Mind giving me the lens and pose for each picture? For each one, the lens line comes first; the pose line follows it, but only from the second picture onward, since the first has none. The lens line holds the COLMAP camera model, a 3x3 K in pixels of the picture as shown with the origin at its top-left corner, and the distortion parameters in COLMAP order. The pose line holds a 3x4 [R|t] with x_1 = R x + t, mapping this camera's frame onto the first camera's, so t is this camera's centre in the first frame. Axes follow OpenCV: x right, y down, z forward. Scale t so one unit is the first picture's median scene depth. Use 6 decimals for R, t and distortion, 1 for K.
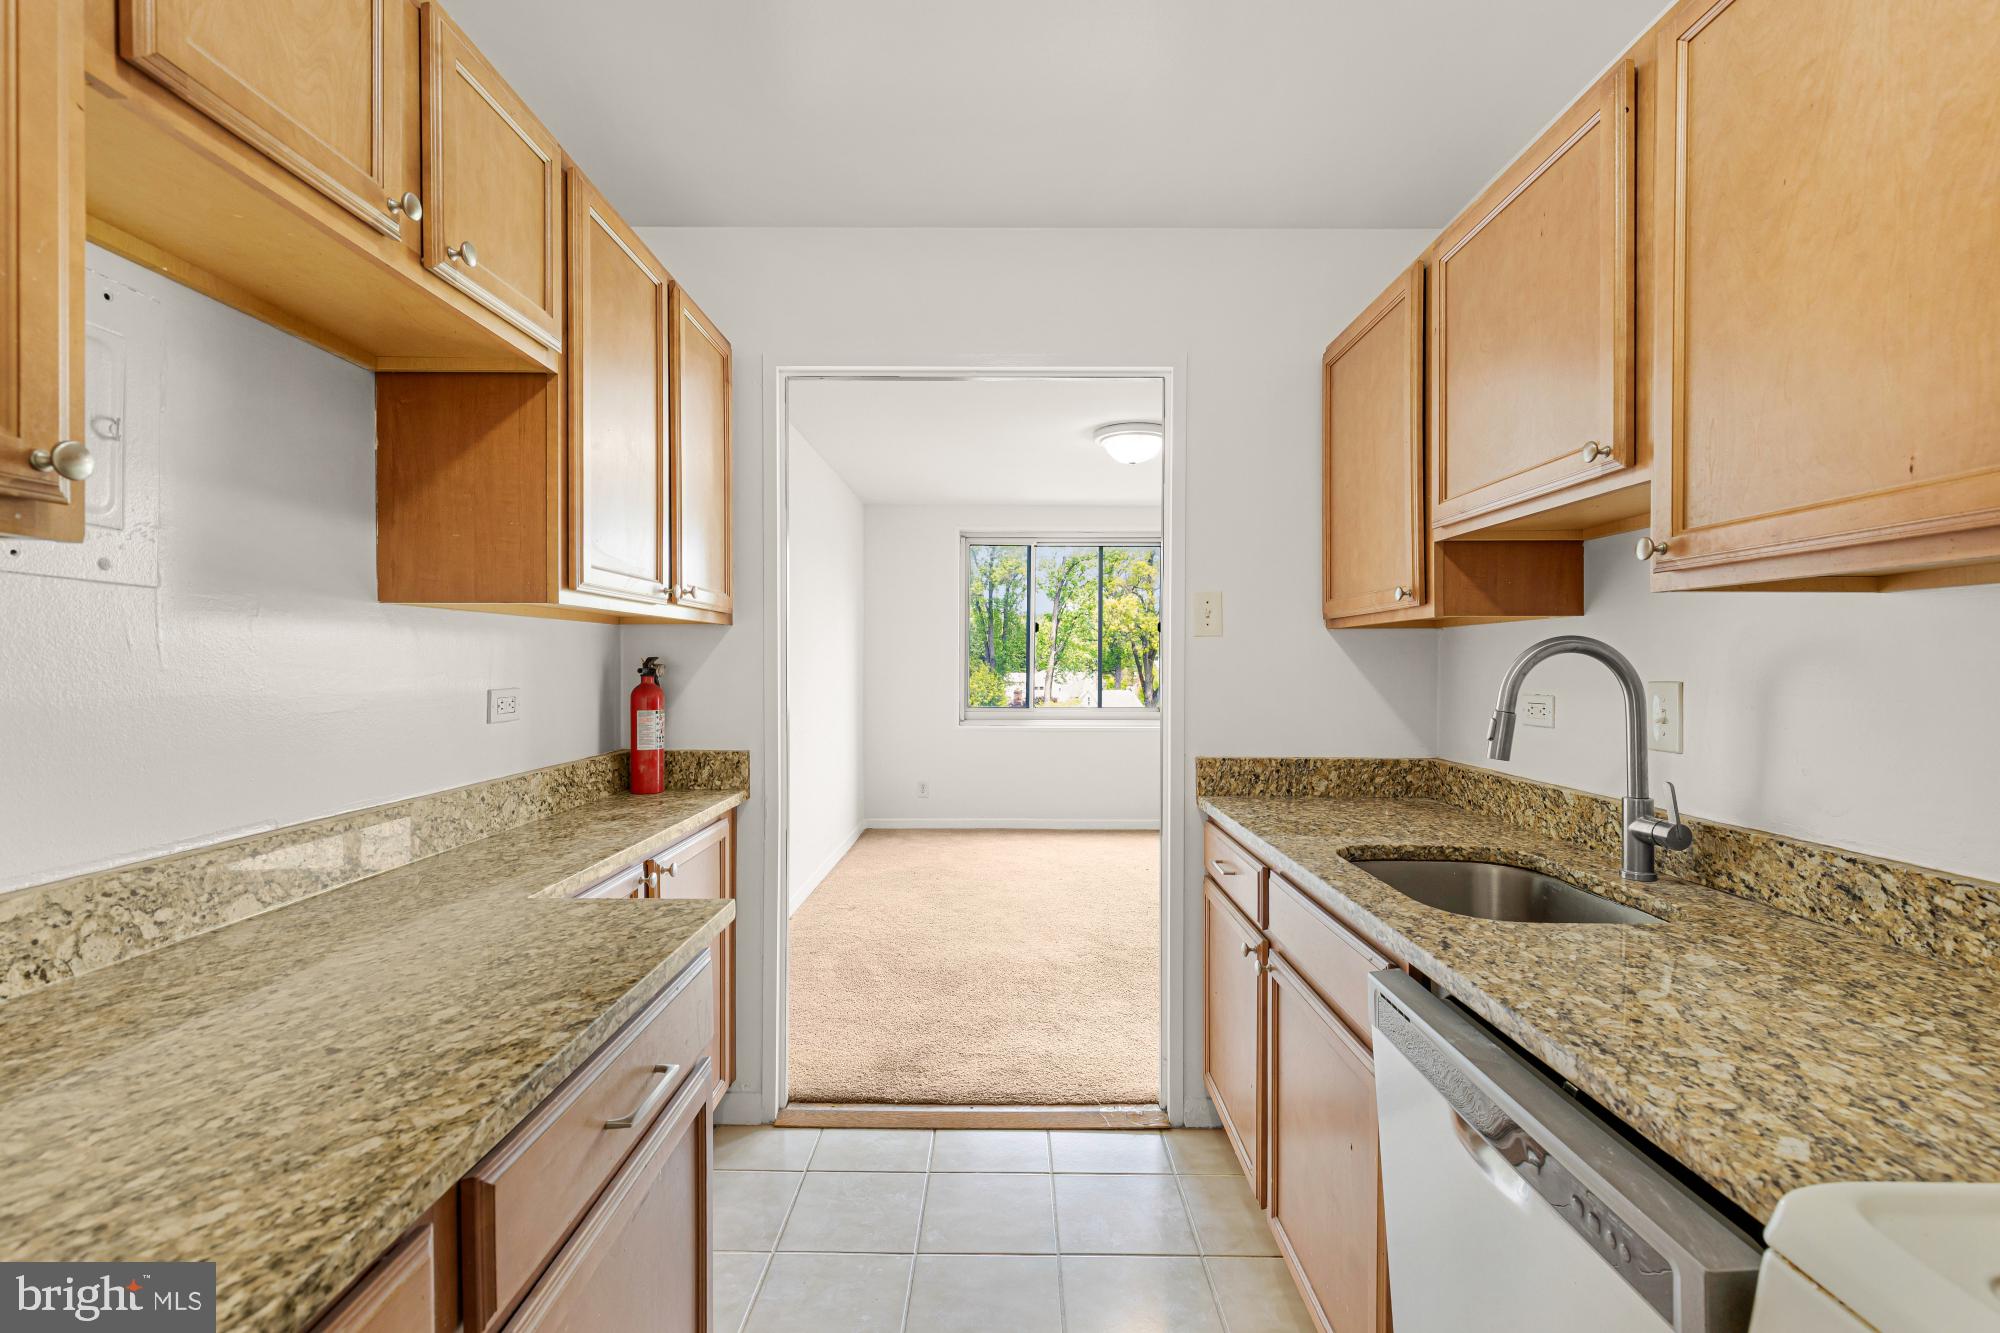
lens RADIAL K [[892.3, 0, 1000.0], [0, 892.3, 666.5], [0, 0, 1]] dist [-0.000201, -0.000570]
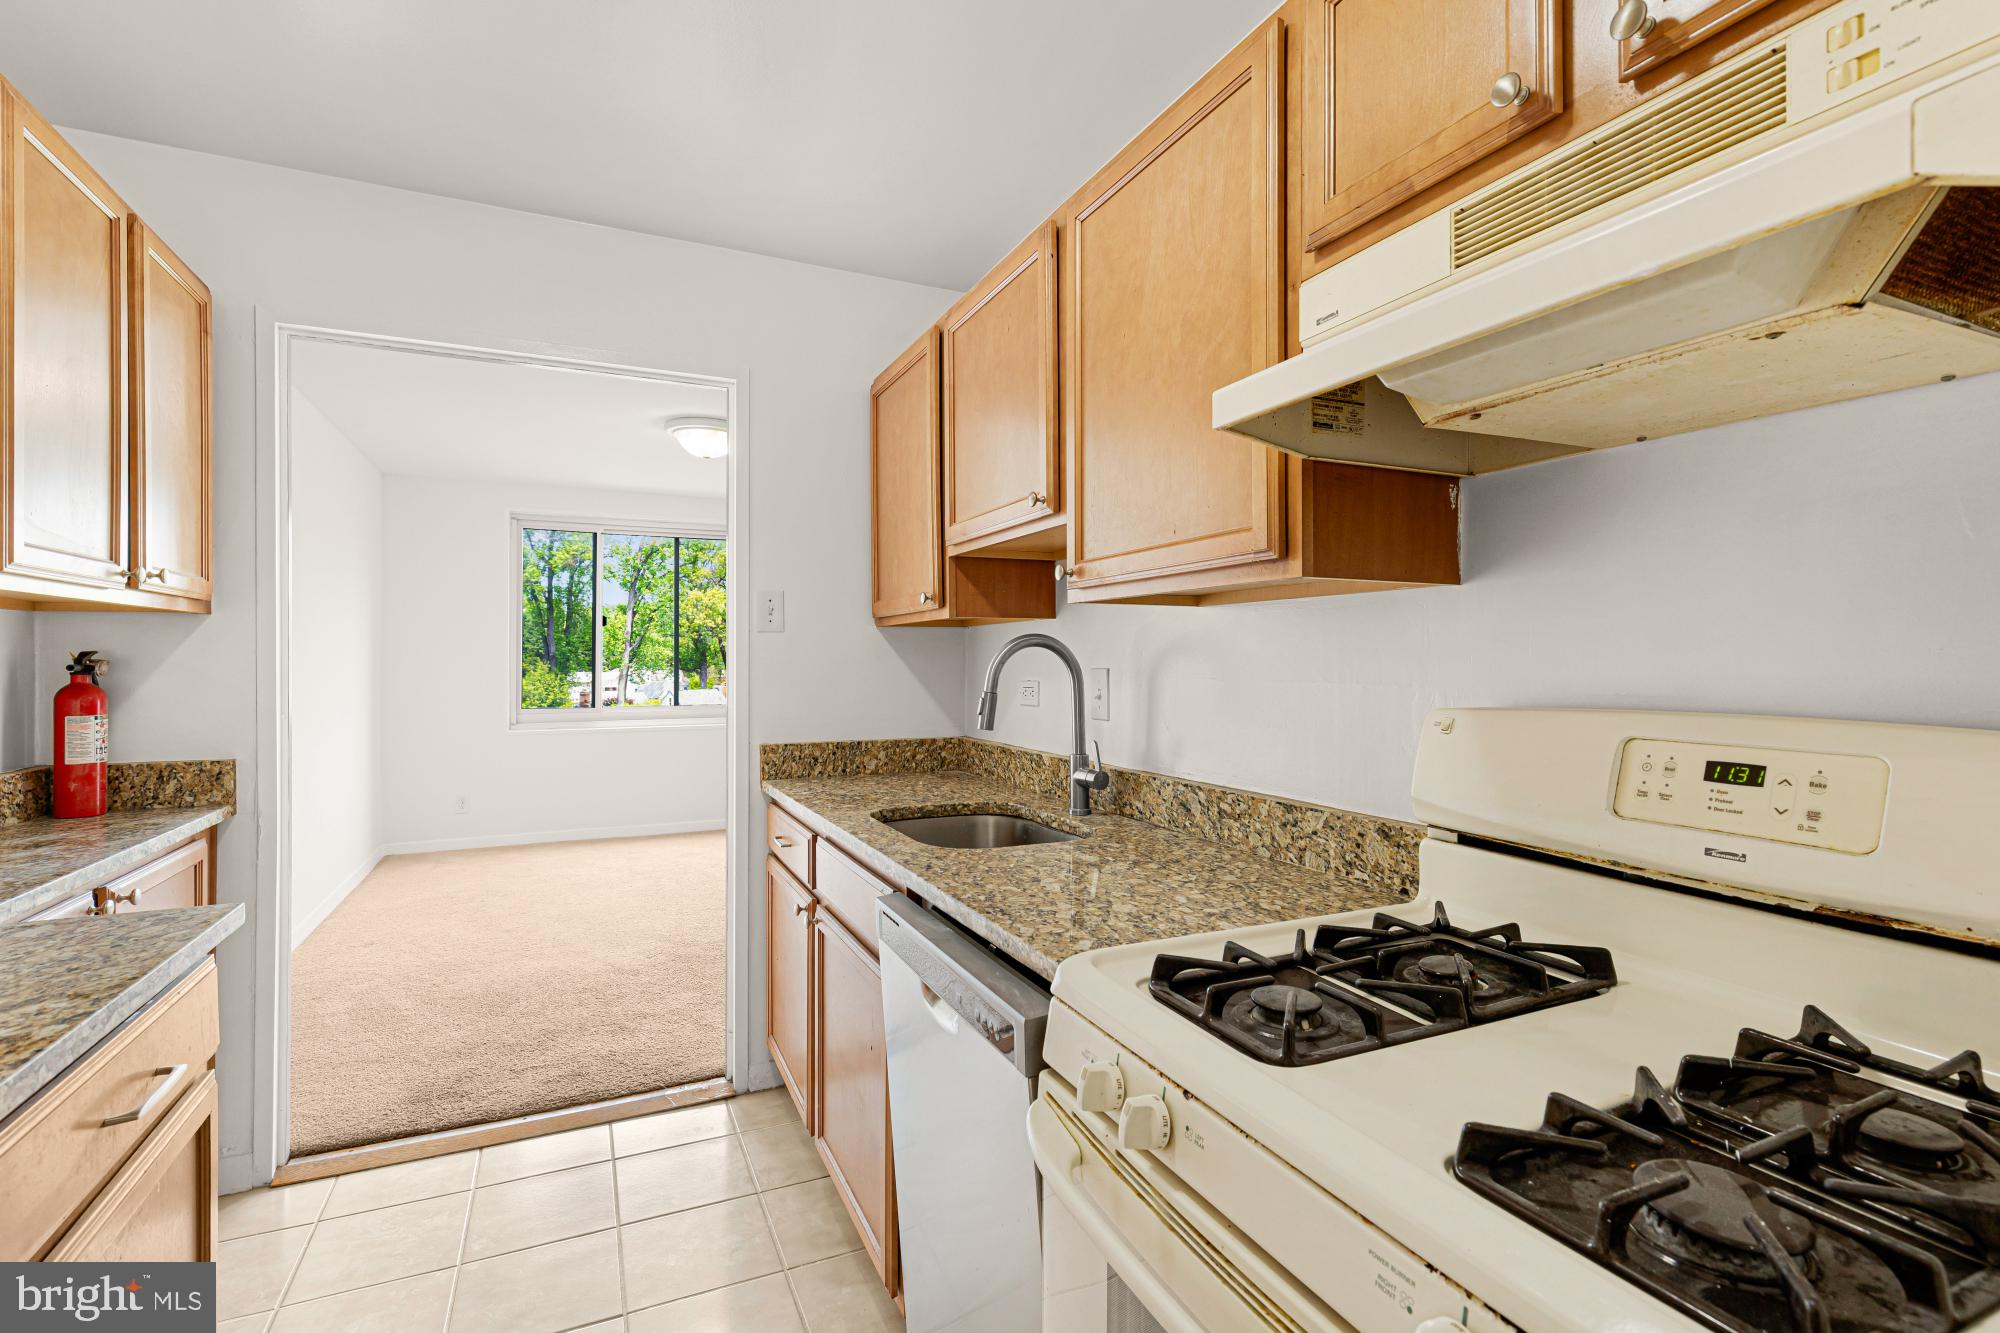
lens RADIAL K [[925.8, 0, 997.8], [0, 925.8, 654.3], [0, 0, 1]] dist [0.008535, -0.001630]
pose [[0.905232, -0.001654, 0.424914, 0.007044], [0.005947, 0.999944, -0.008777, 0.006412], [-0.424876, 0.010472, 0.905191, -0.180602]]
